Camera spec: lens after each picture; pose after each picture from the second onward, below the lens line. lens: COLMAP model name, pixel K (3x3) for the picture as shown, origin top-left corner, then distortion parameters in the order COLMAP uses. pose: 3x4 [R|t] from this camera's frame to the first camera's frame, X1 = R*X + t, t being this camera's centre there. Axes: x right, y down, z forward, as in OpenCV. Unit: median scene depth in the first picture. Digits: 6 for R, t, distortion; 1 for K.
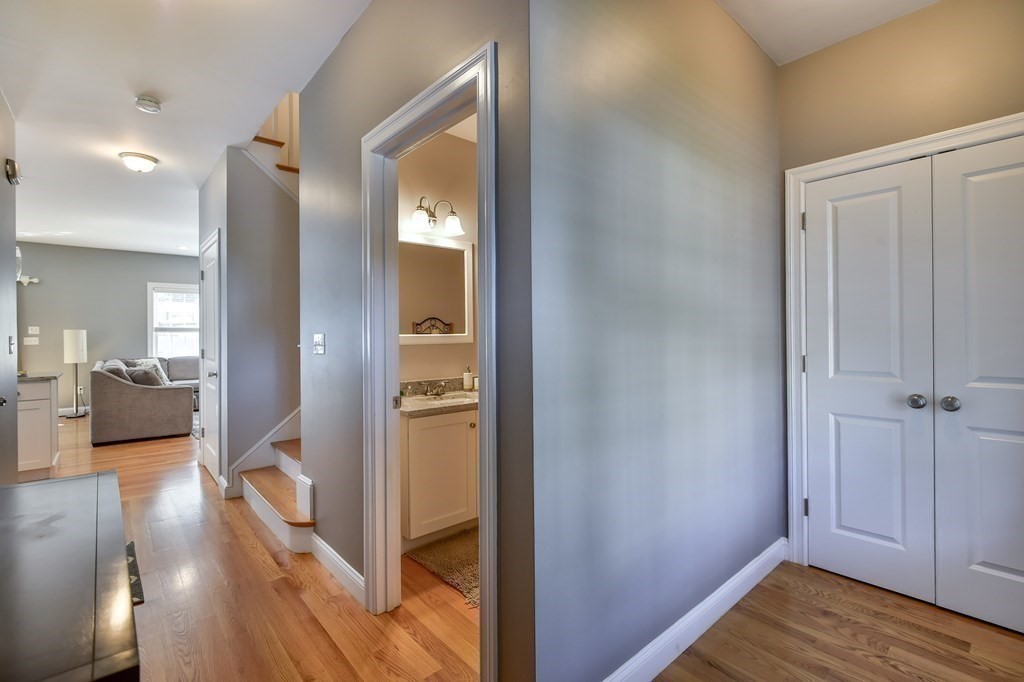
lens RADIAL K [[460.9, 0, 510.8], [0, 460.9, 338.8], [0, 0, 1]] dist [-0.003711, -0.000178]
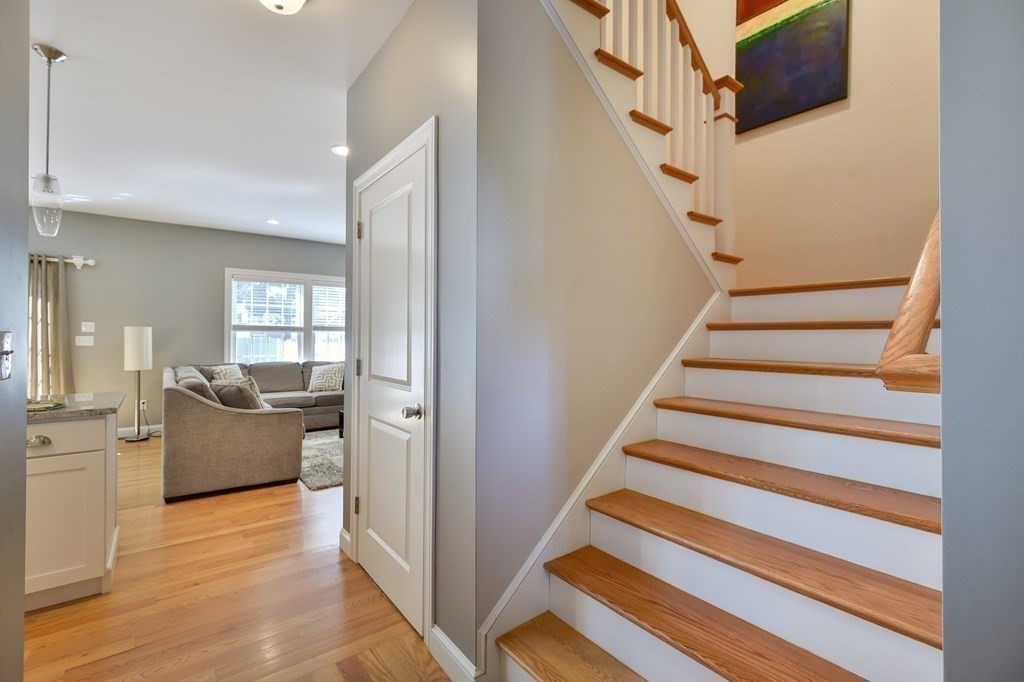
lens RADIAL K [[460.9, 0, 510.4], [0, 460.9, 337.8], [0, 0, 1]] dist [-0.003711, -0.000178]
pose [[0.997622, 0.008819, -0.068352, -0.294334], [-0.009410, 0.999921, -0.008331, -0.000450], [0.068273, 0.008954, 0.997626, 0.294620]]
